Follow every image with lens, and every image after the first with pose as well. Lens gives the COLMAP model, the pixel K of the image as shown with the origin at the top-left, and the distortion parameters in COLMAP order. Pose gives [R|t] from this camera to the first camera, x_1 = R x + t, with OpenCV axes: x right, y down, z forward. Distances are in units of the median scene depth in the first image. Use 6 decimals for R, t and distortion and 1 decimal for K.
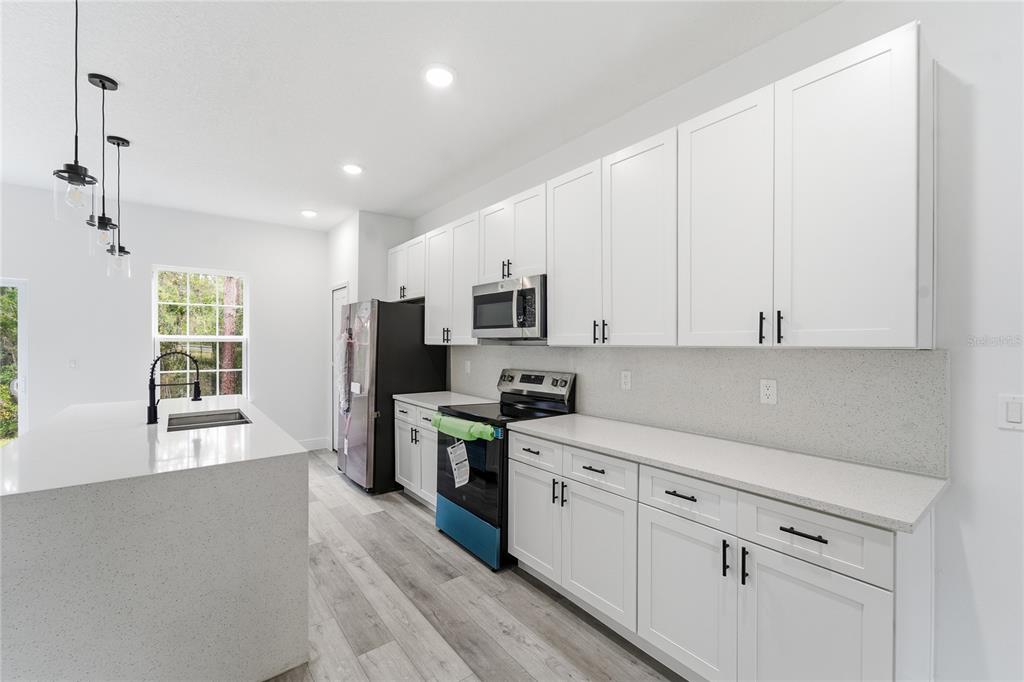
lens RADIAL K [[419.1, 0, 515.2], [0, 419.1, 344.3], [0, 0, 1]] dist [-0.012552, 0.005639]
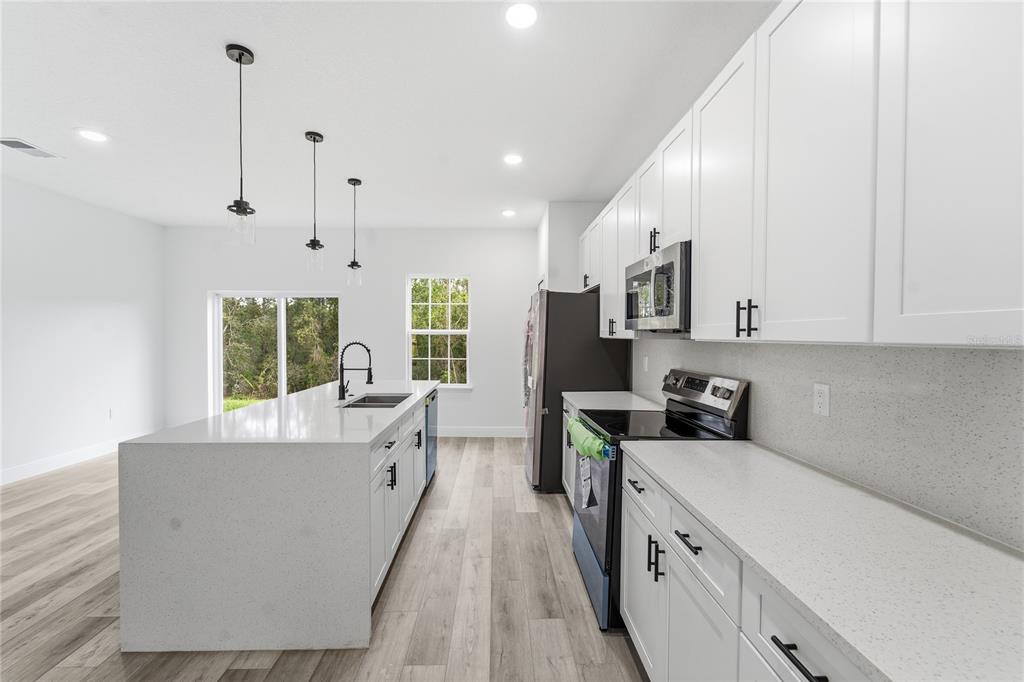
lens RADIAL K [[419.1, 0, 511.9], [0, 419.1, 337.7], [0, 0, 1]] dist [-0.012552, 0.005639]
pose [[0.808441, 0.005765, -0.588549, 0.235948], [-0.006529, 0.999978, 0.000827, 0.000495], [0.588541, 0.003174, 0.808461, 0.238037]]
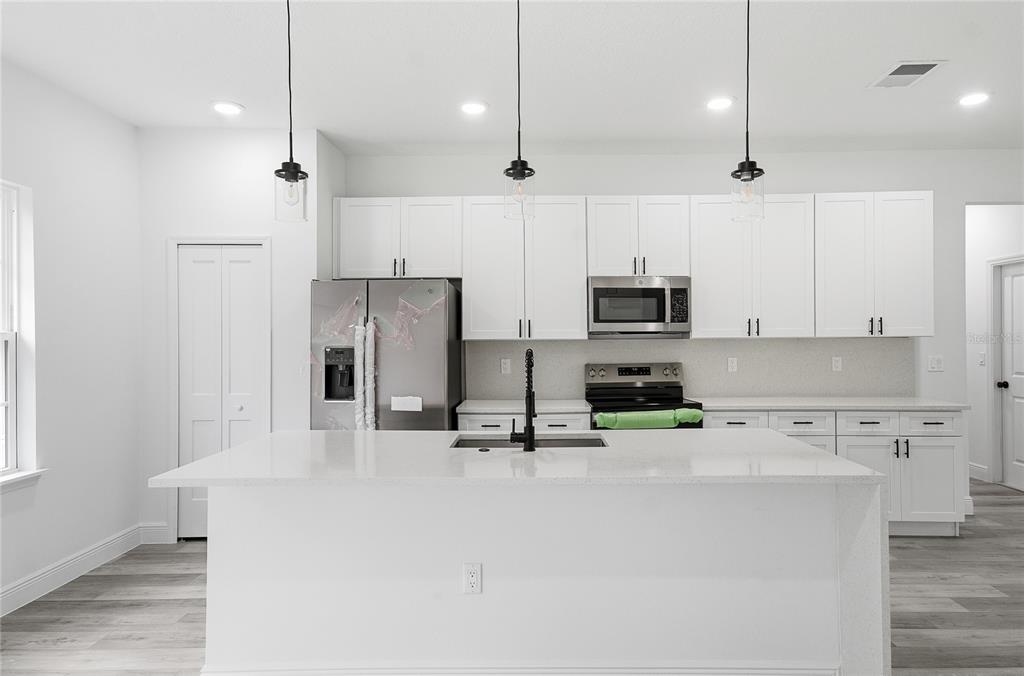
lens RADIAL K [[624.9, 0, 524.2], [0, 624.9, 335.5], [0, 0, 1]] dist [0.057867, -0.033354]
pose [[0.628484, -0.002167, 0.777820, -1.480063], [0.012544, 0.999894, -0.007349, 0.001355], [-0.777722, 0.014375, 0.628444, 0.265336]]
